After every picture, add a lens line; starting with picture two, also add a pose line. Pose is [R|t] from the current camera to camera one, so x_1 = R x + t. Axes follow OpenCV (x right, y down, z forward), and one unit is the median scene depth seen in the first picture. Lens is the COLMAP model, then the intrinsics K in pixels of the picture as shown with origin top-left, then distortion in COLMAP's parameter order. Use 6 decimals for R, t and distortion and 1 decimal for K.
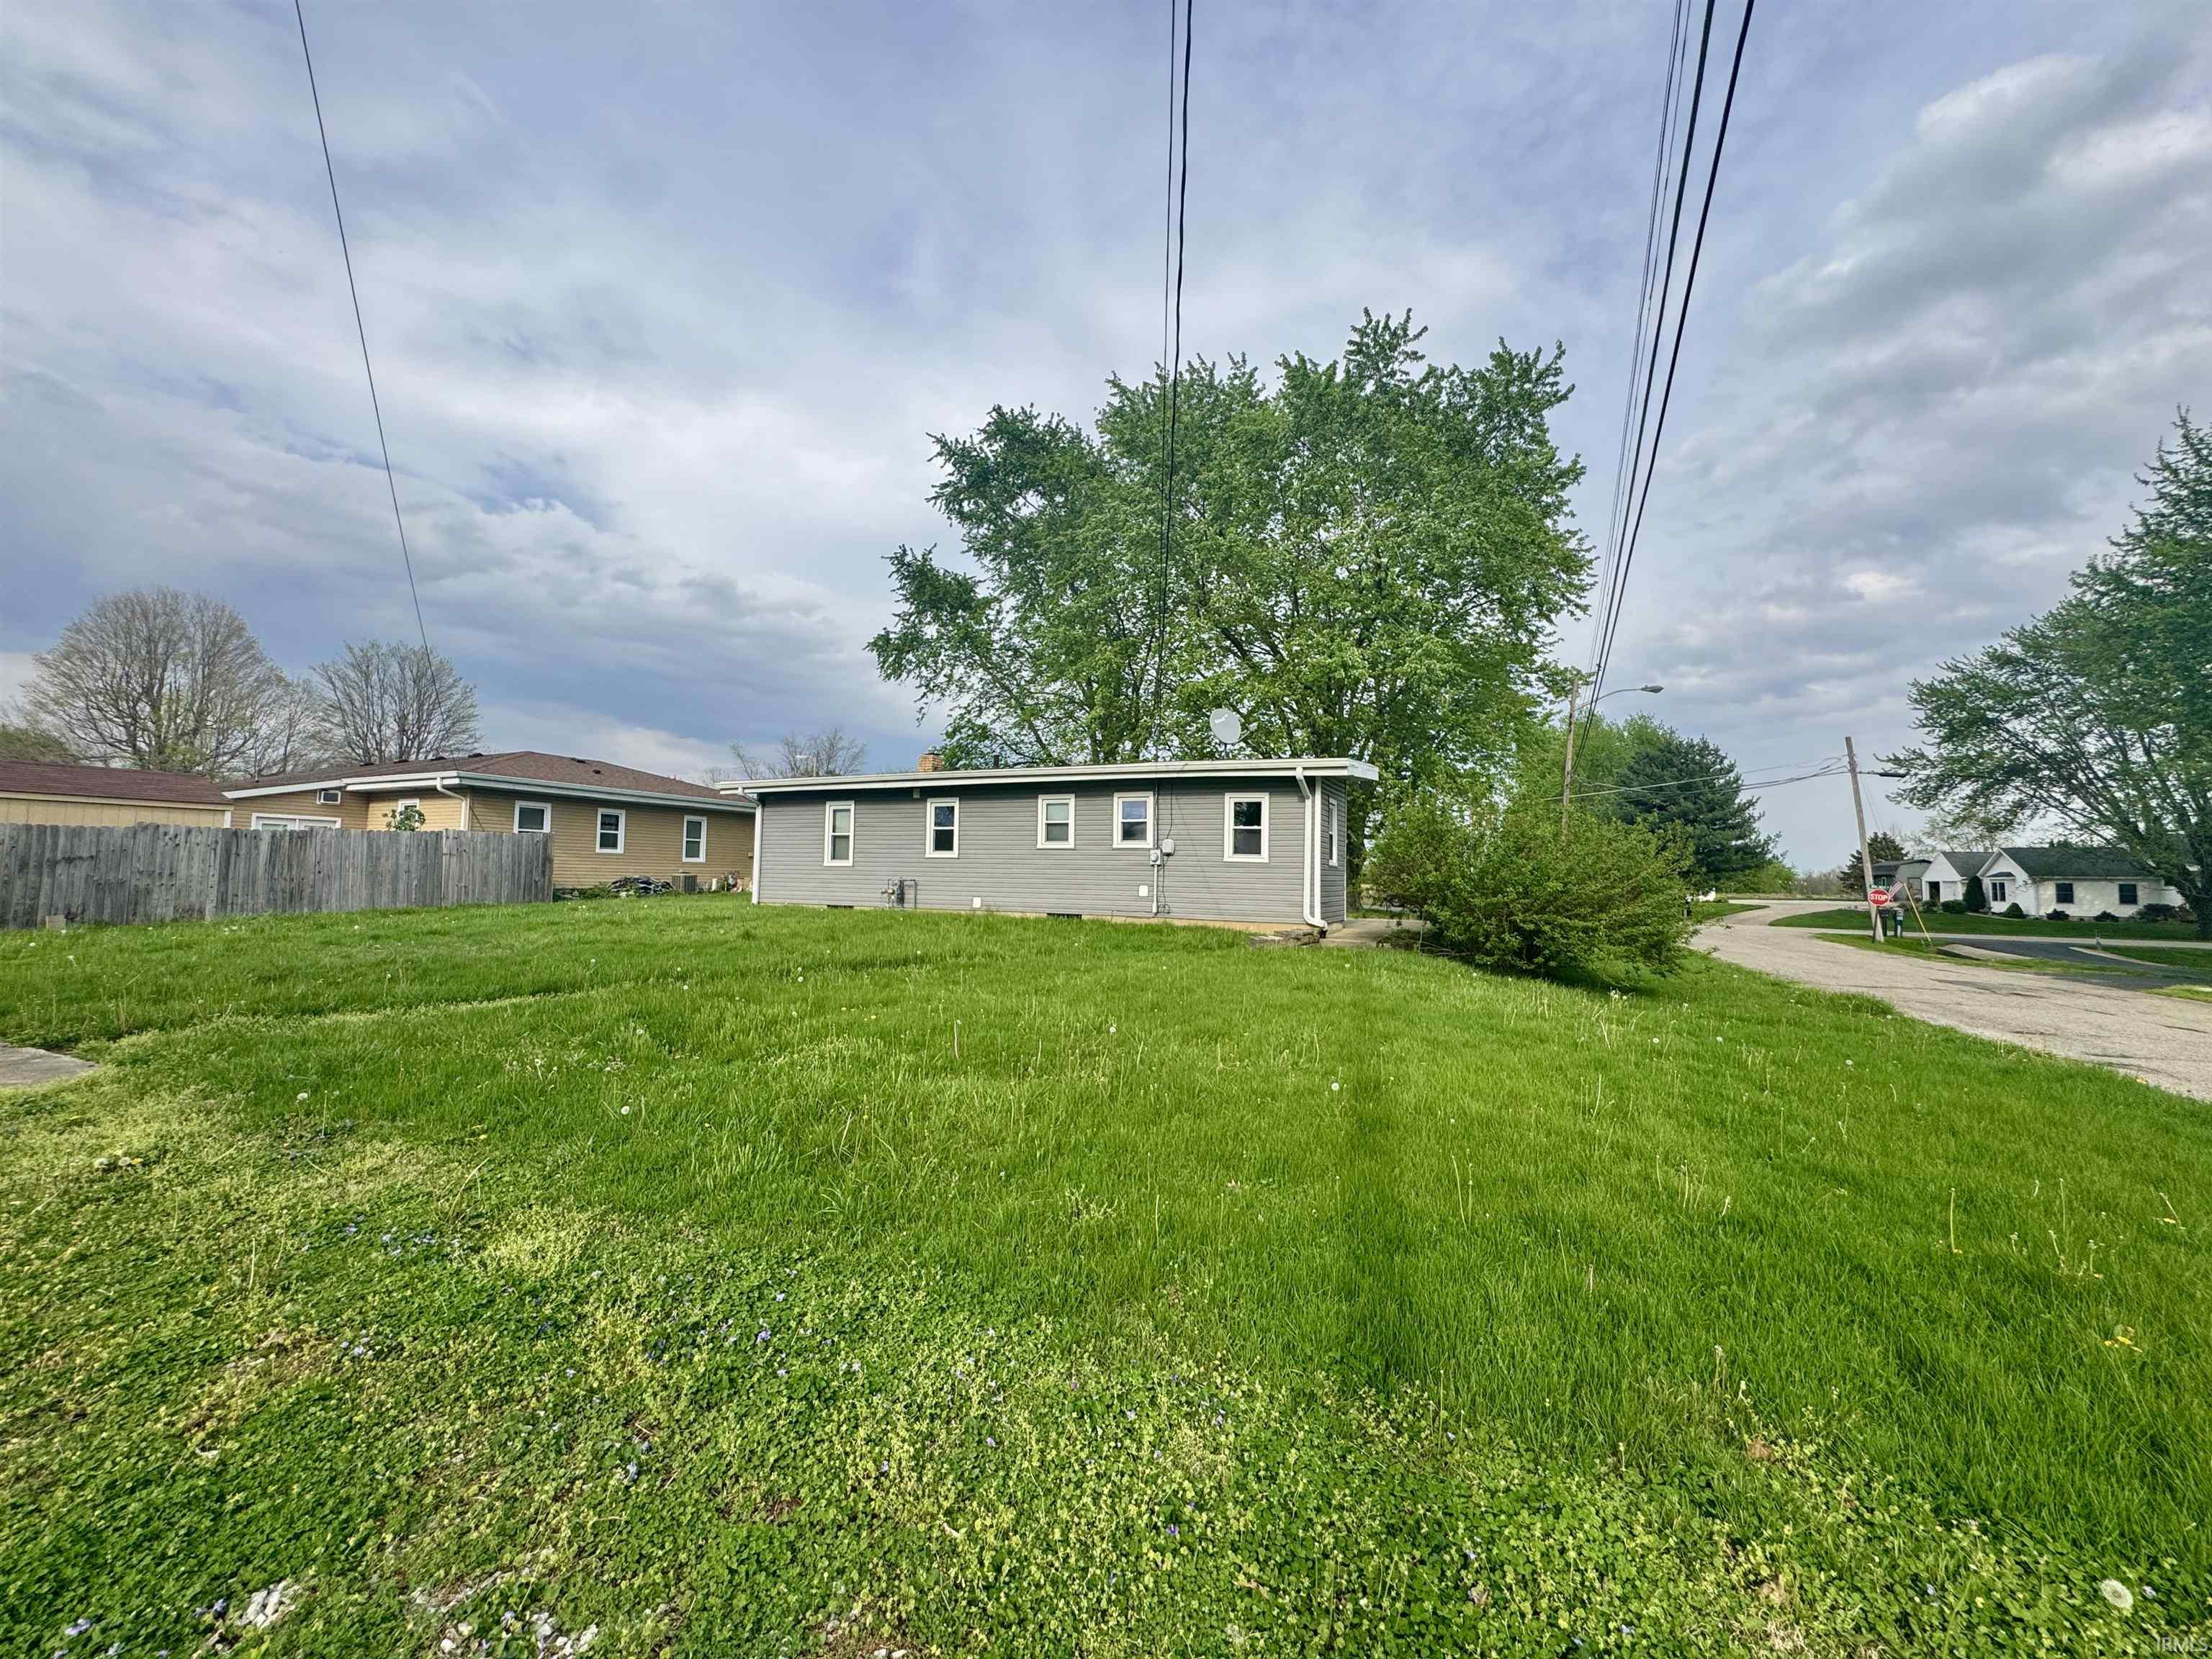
lens RADIAL K [[873.9, 0, 1098.1], [0, 873.9, 828.0], [0, 0, 1]] dist [-0.002559, -0.000170]
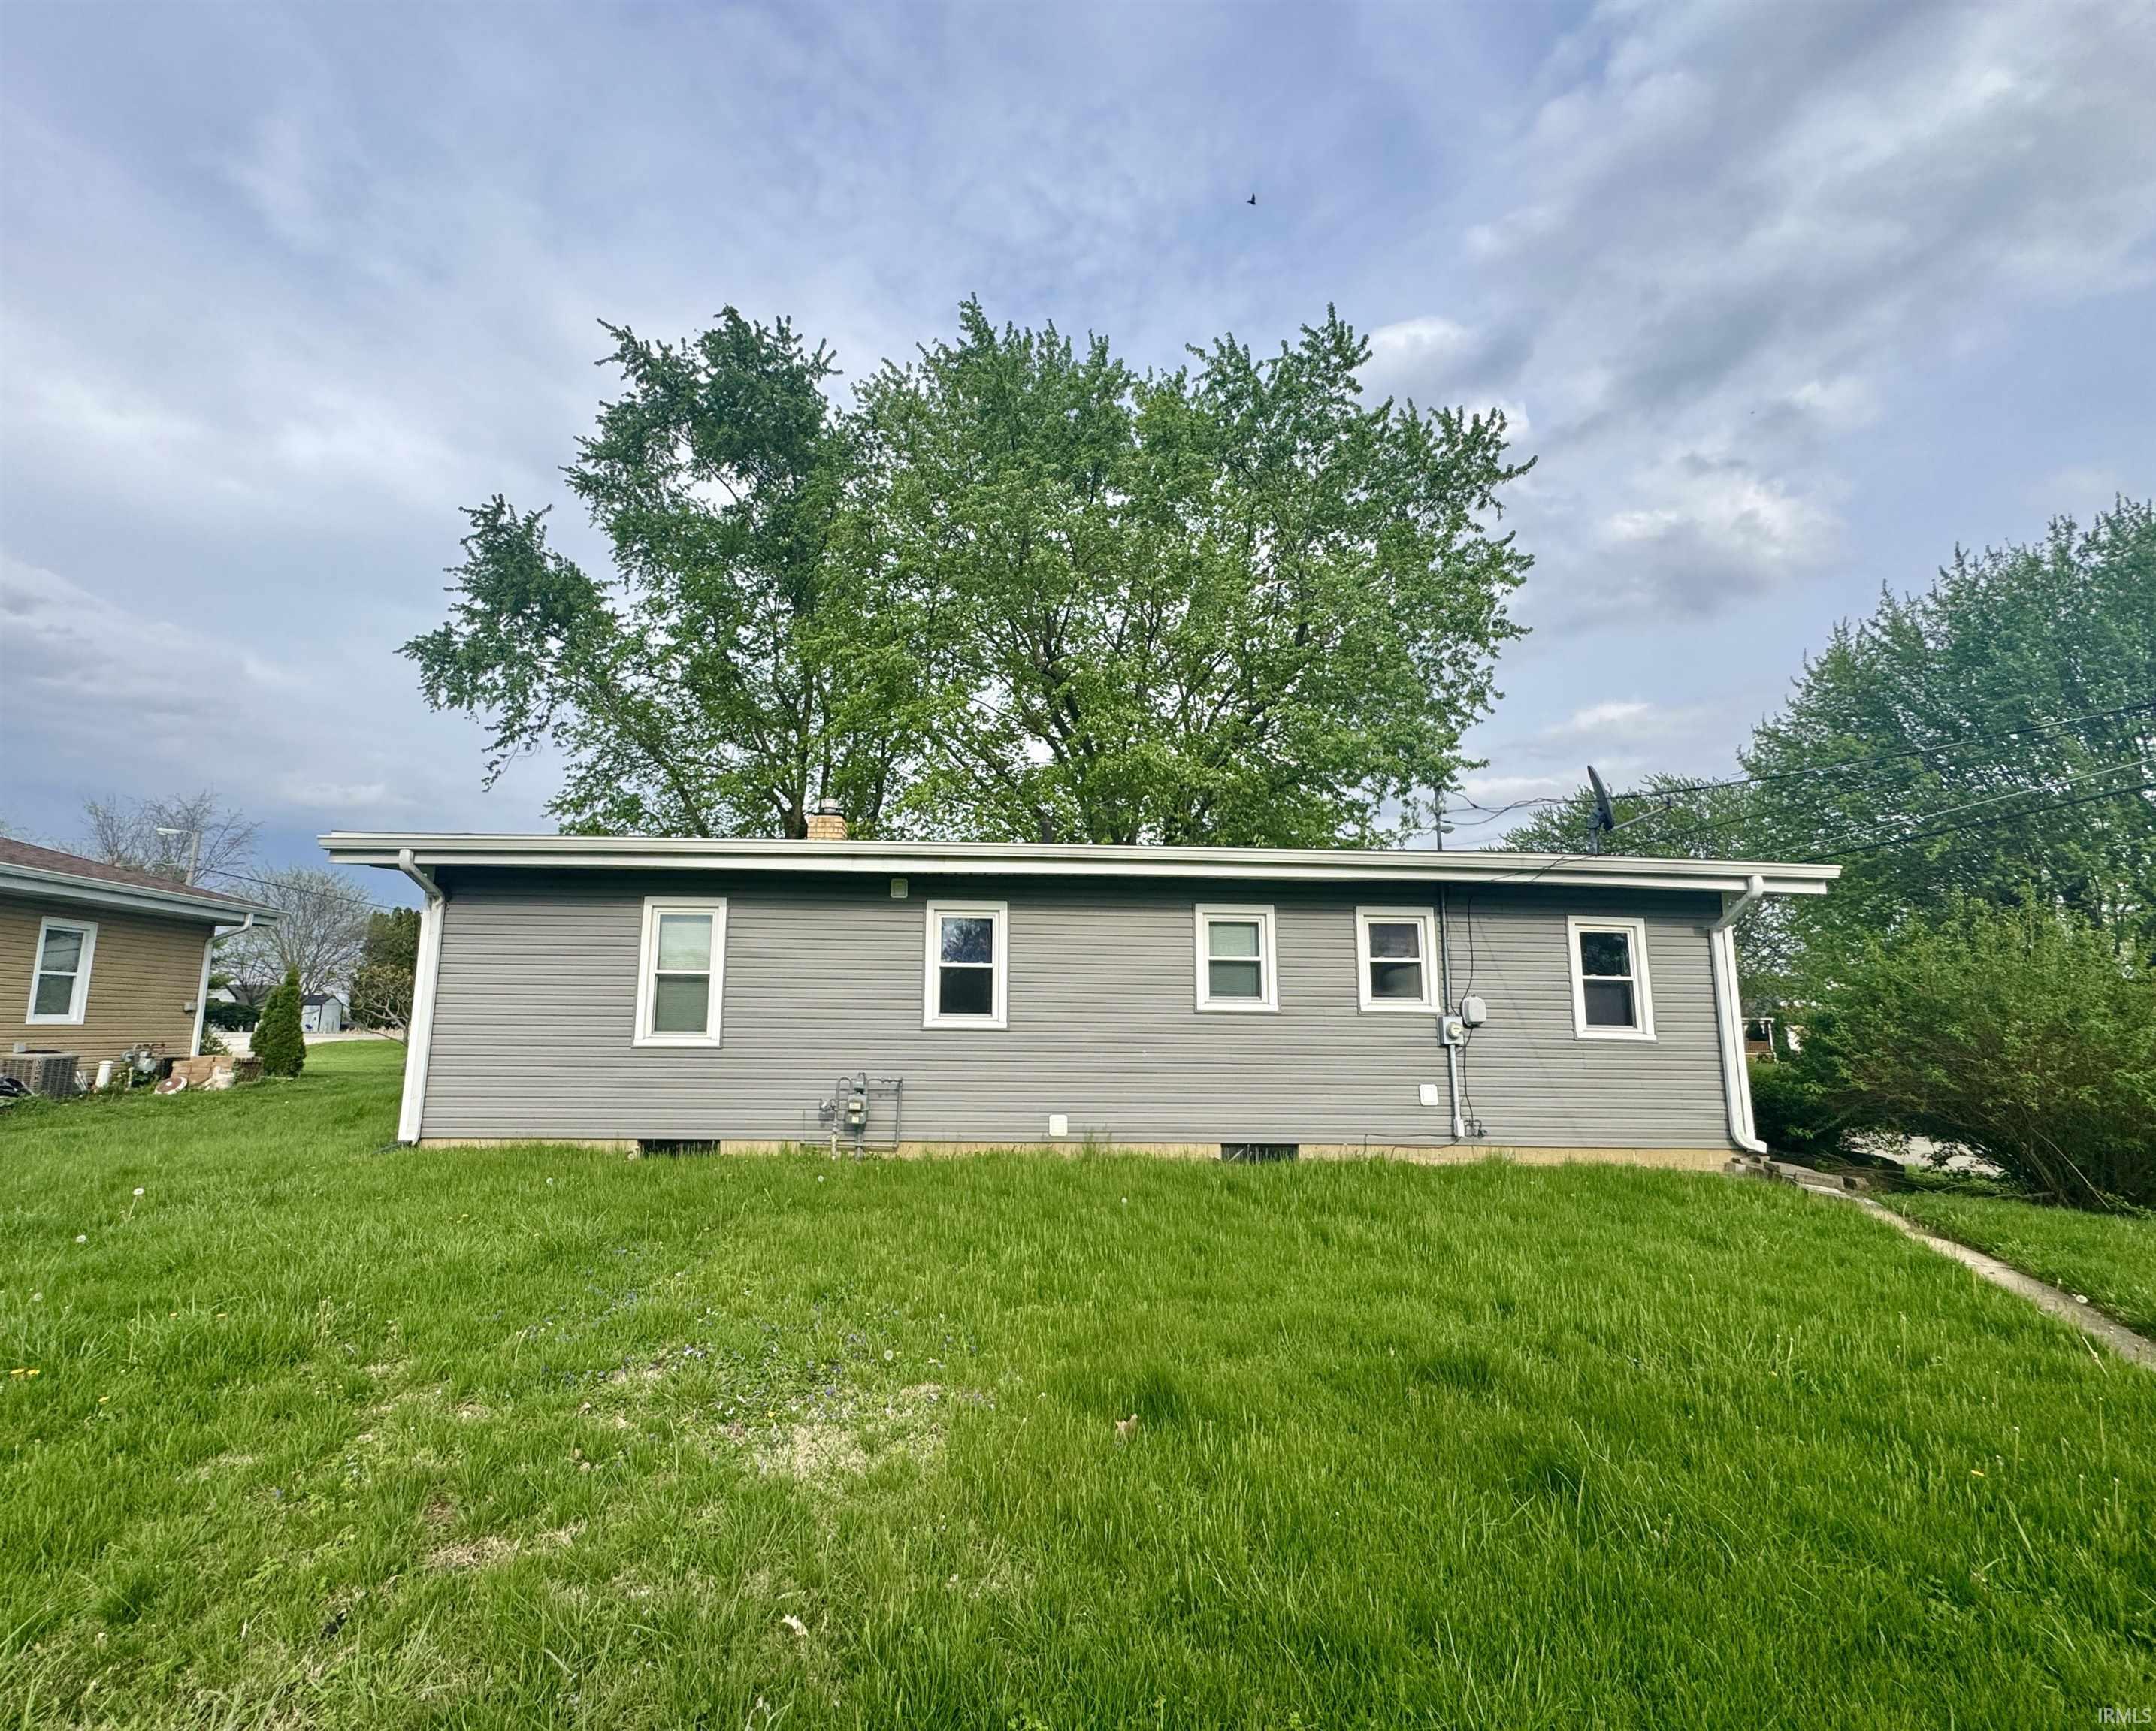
lens RADIAL K [[950.9, 0, 971.8], [0, 950.9, 873.5], [0, 0, 1]] dist [0.001939, 0.000343]
pose [[0.894103, 0.065103, 0.443104, -0.300232], [-0.021754, 0.994523, -0.102226, 0.002718], [-0.447333, 0.081761, 0.890623, 0.404838]]
